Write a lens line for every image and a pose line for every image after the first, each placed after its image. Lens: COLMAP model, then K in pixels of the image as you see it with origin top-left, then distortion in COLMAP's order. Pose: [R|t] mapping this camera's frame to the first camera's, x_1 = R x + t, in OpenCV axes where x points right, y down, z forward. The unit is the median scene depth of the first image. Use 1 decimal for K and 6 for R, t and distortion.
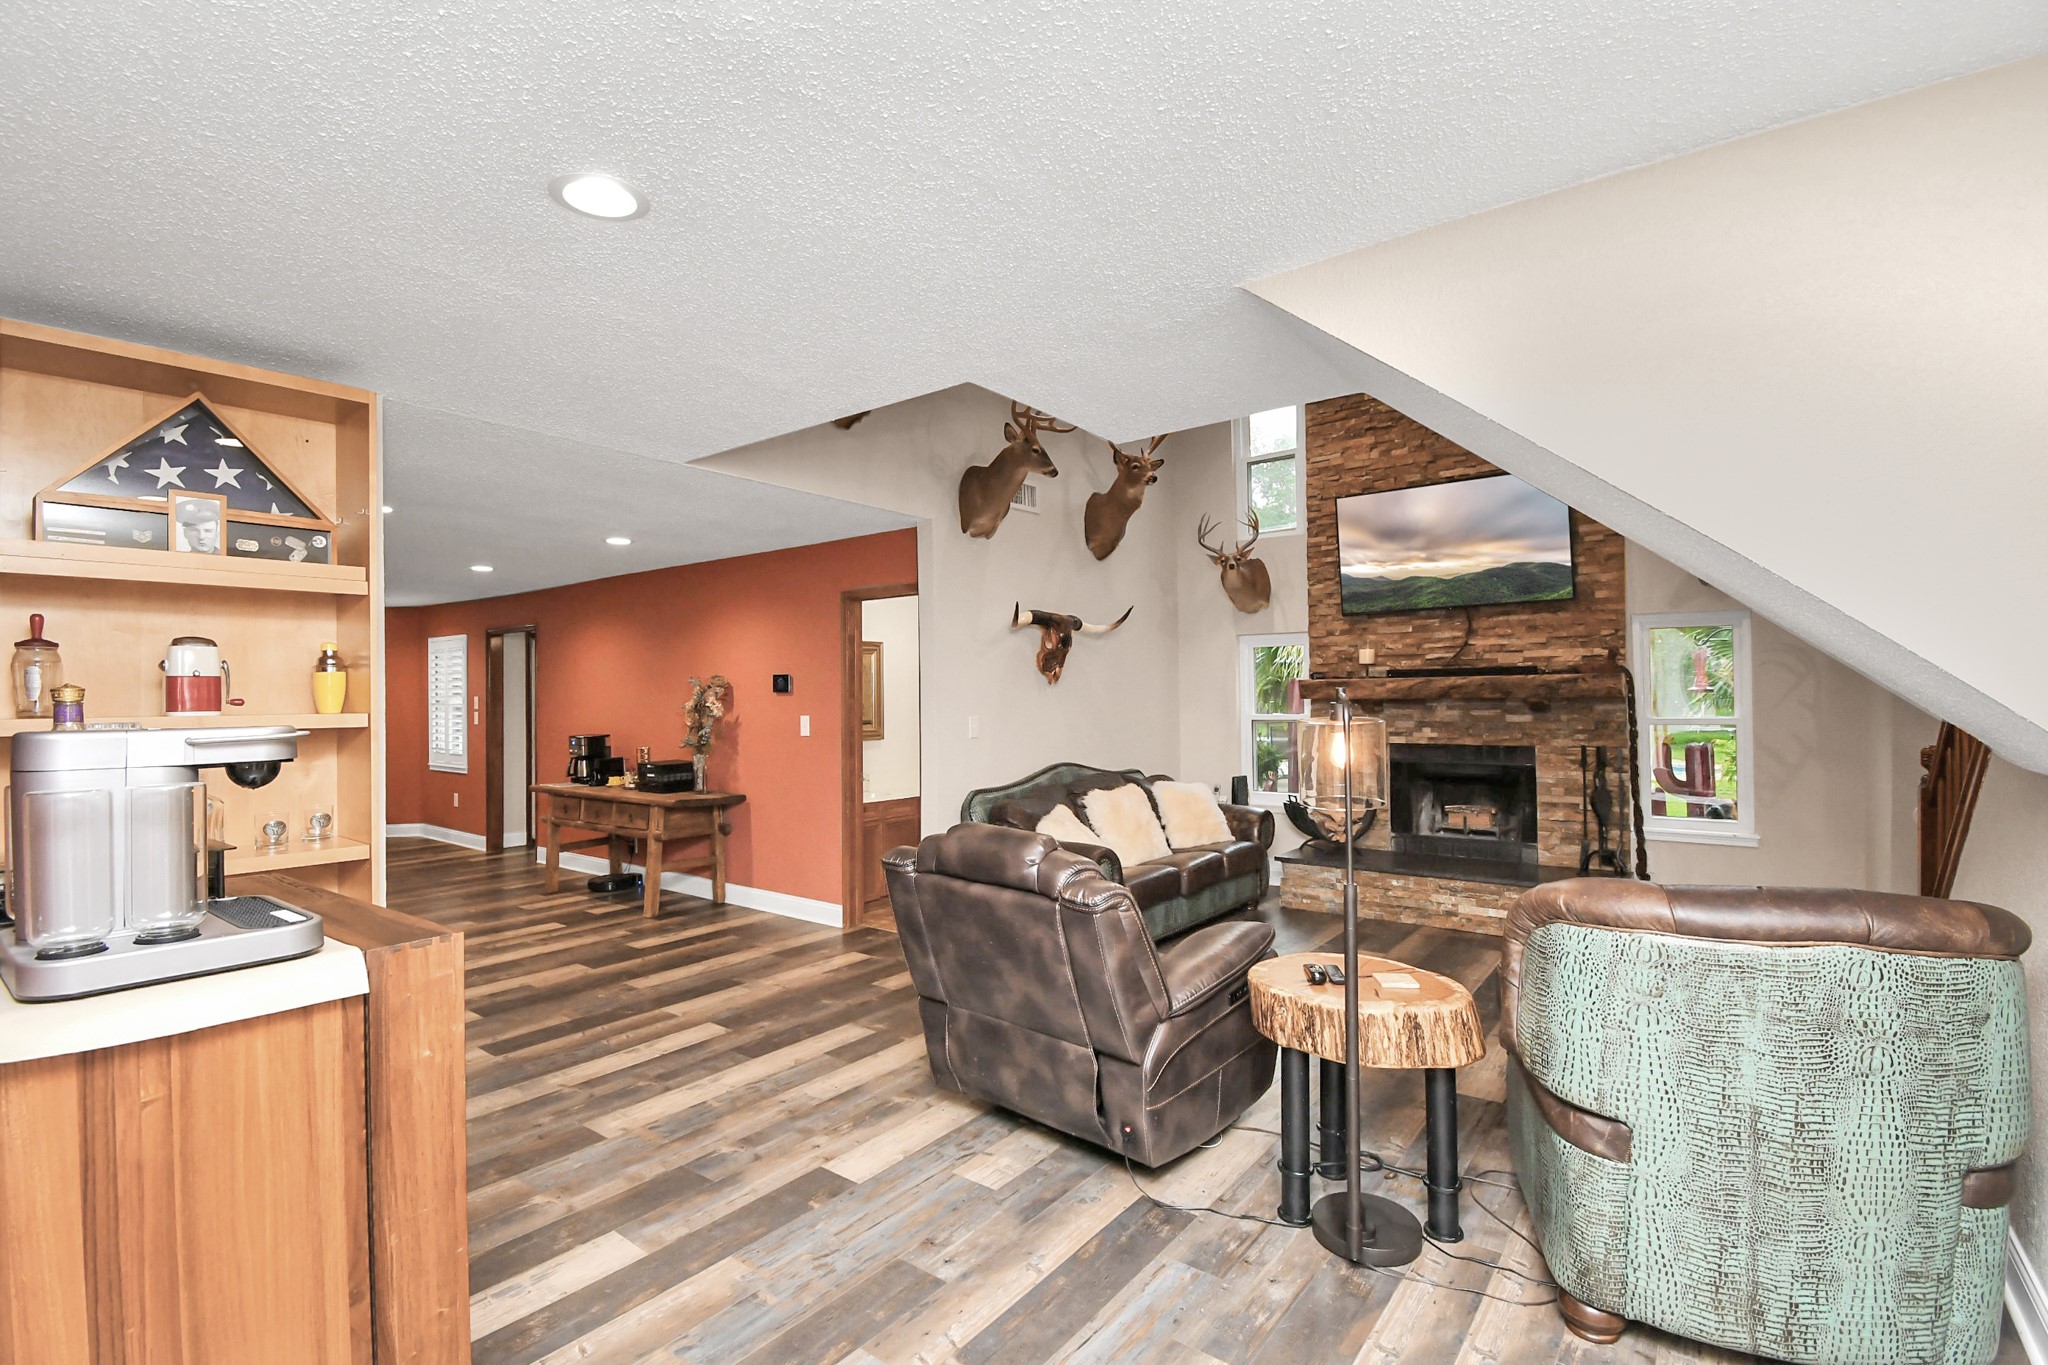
lens RADIAL K [[945.4, 0, 971.3], [0, 945.4, 688.3], [0, 0, 1]] dist [0.010341, -0.015301]
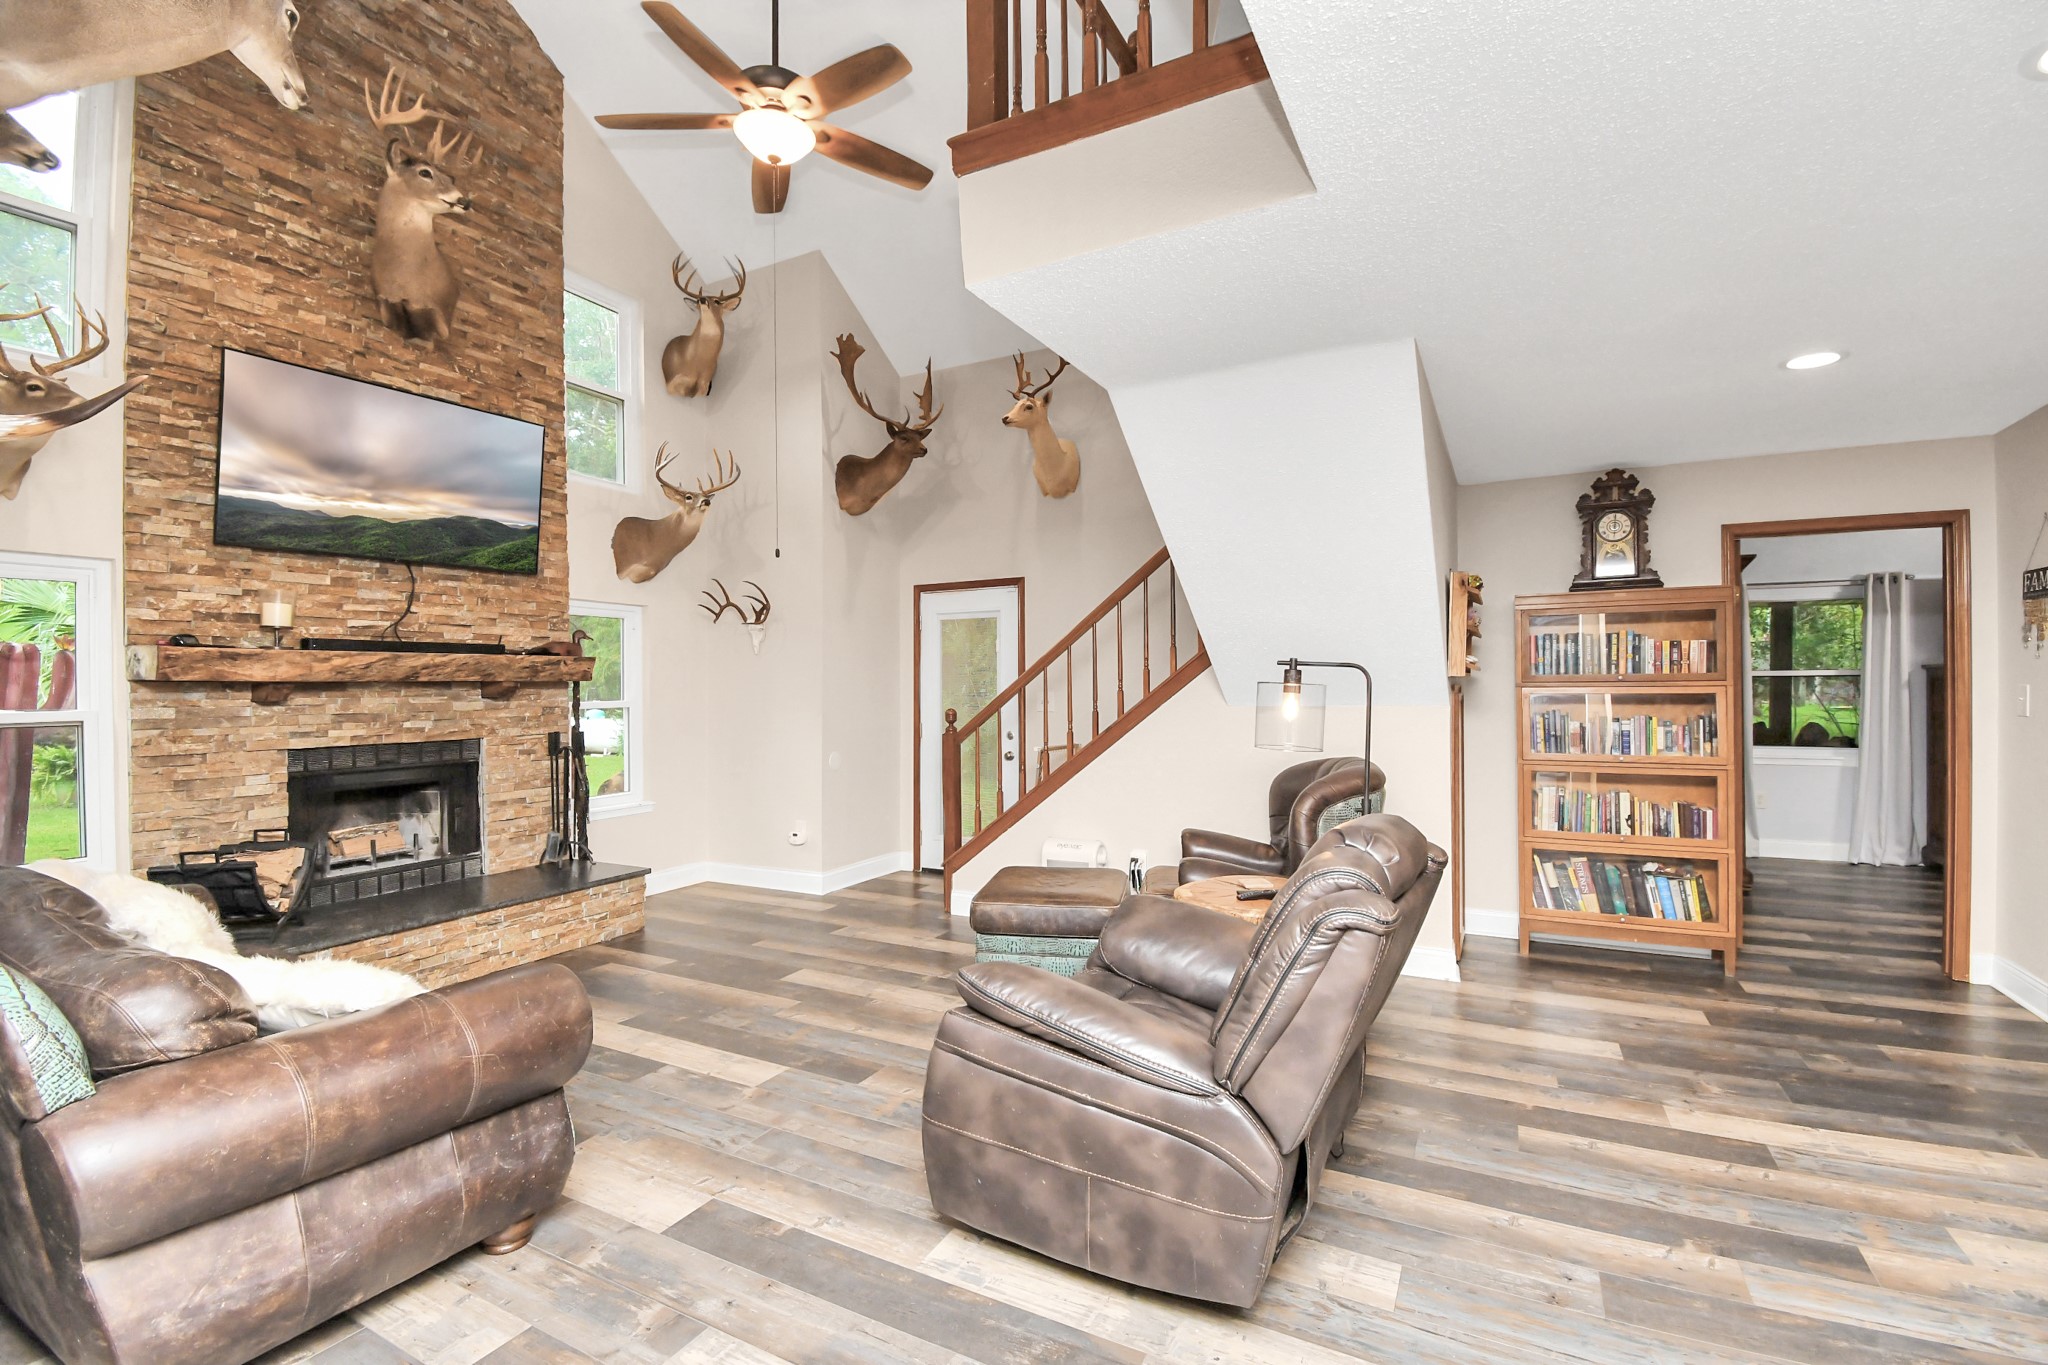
lens RADIAL K [[858.9, 0, 1077.3], [0, 858.9, 725.3], [0, 0, 1]] dist [-0.035872, -0.000450]
pose [[-0.208398, -0.032791, 0.977494, -0.268719], [-0.005446, 0.999461, 0.032367, 0.021838], [-0.978029, 0.001422, -0.208464, 0.634883]]
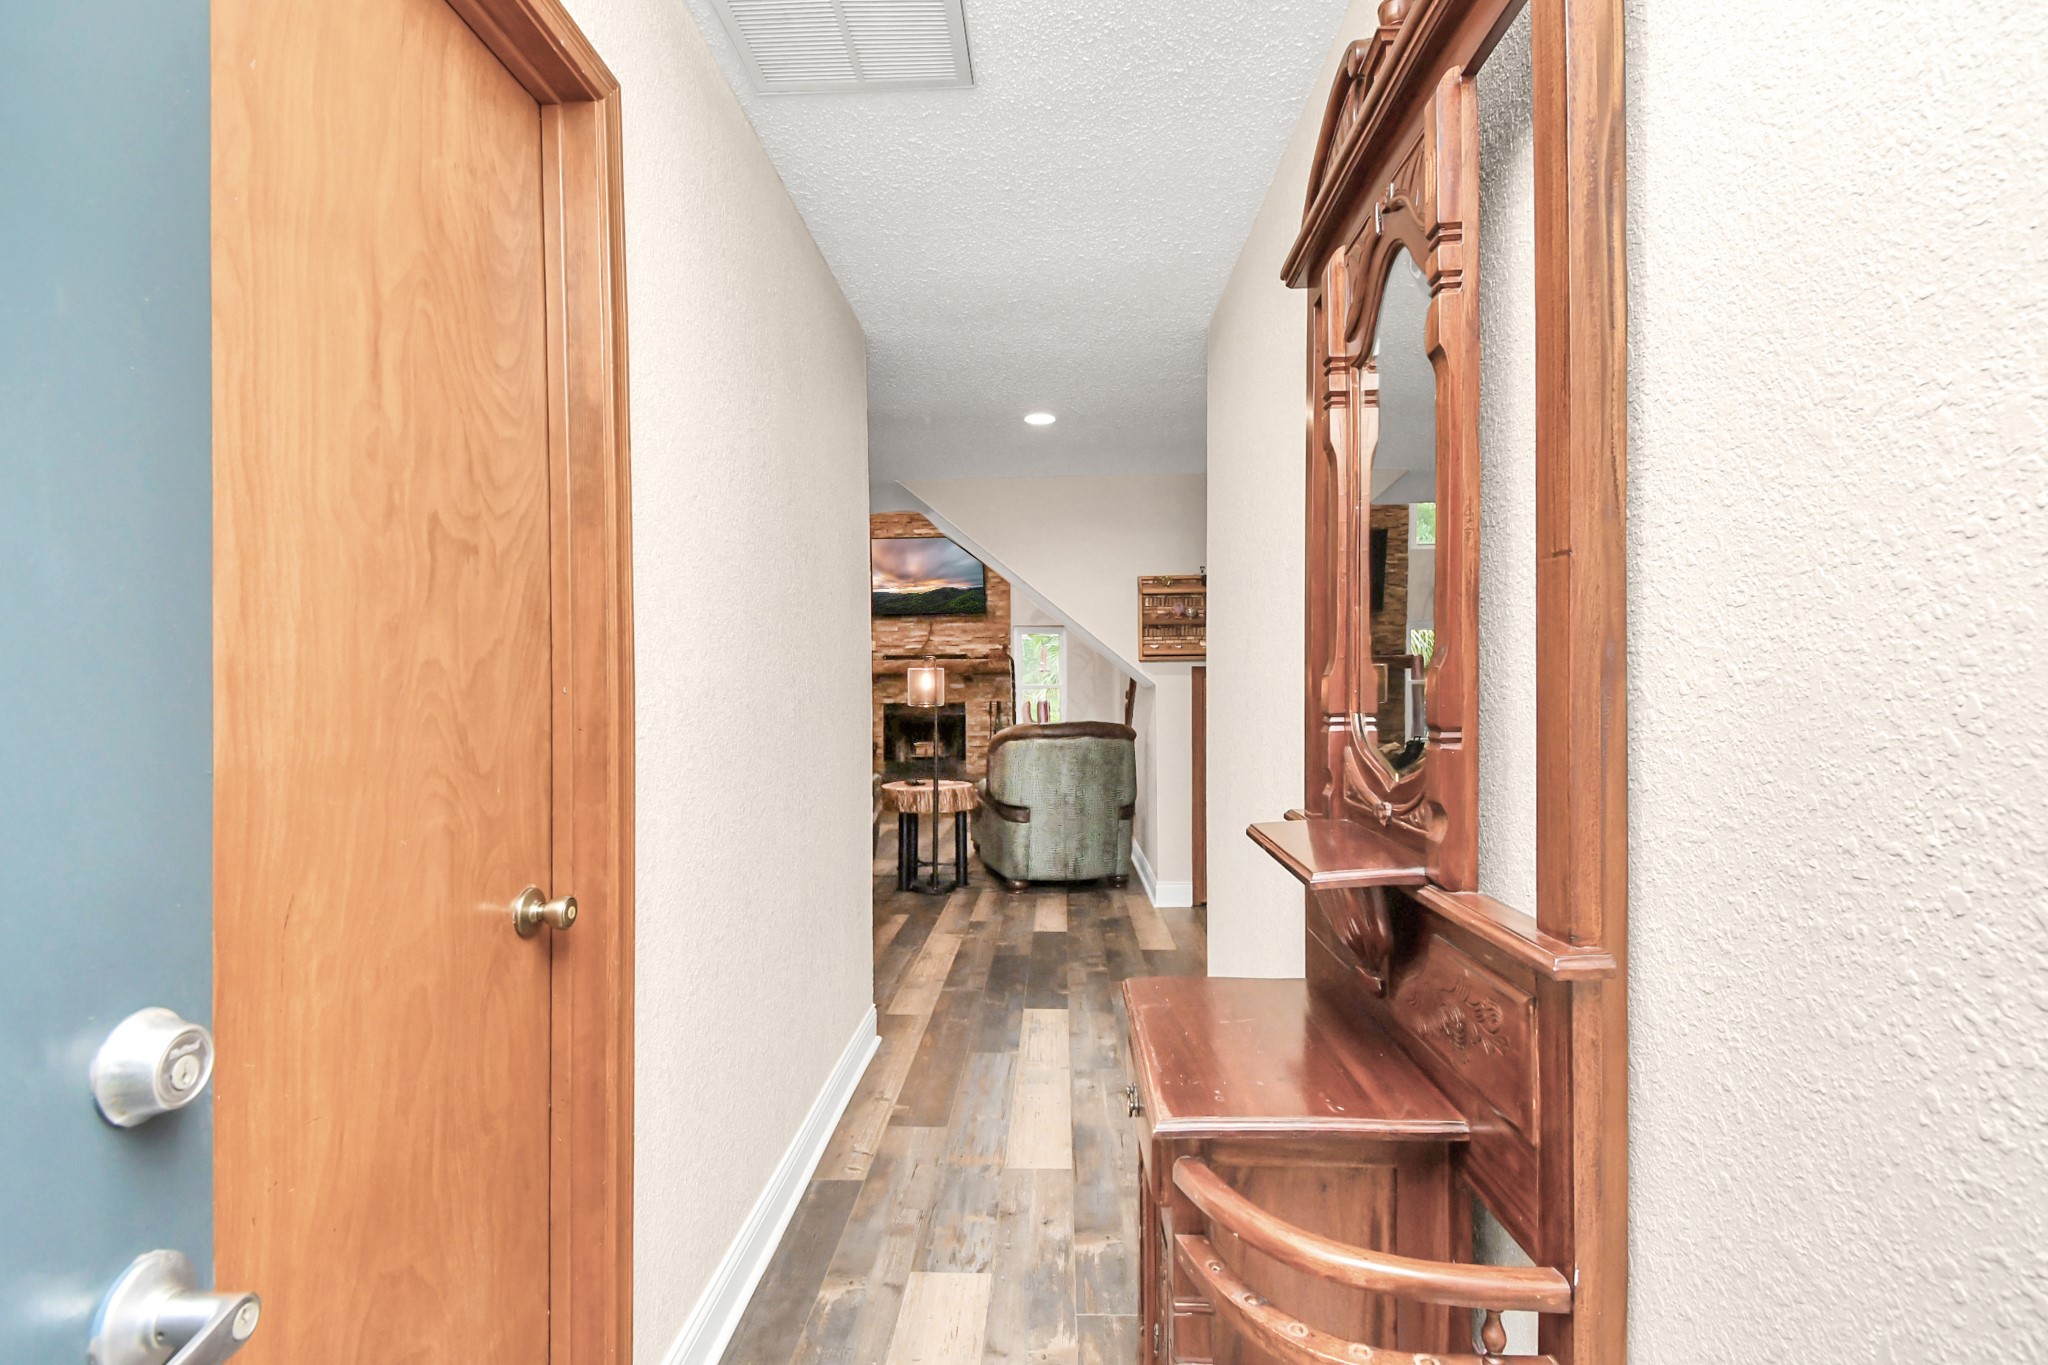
lens RADIAL K [[961.3, 0, 1019.8], [0, 961.3, 689.4], [0, 0, 1]] dist [0.003324, -0.009139]
pose [[0.802895, 0.003424, 0.596111, -0.338446], [-0.005963, 0.999980, 0.002287, 0.033829], [-0.596091, -0.005391, 0.802899, -0.417712]]
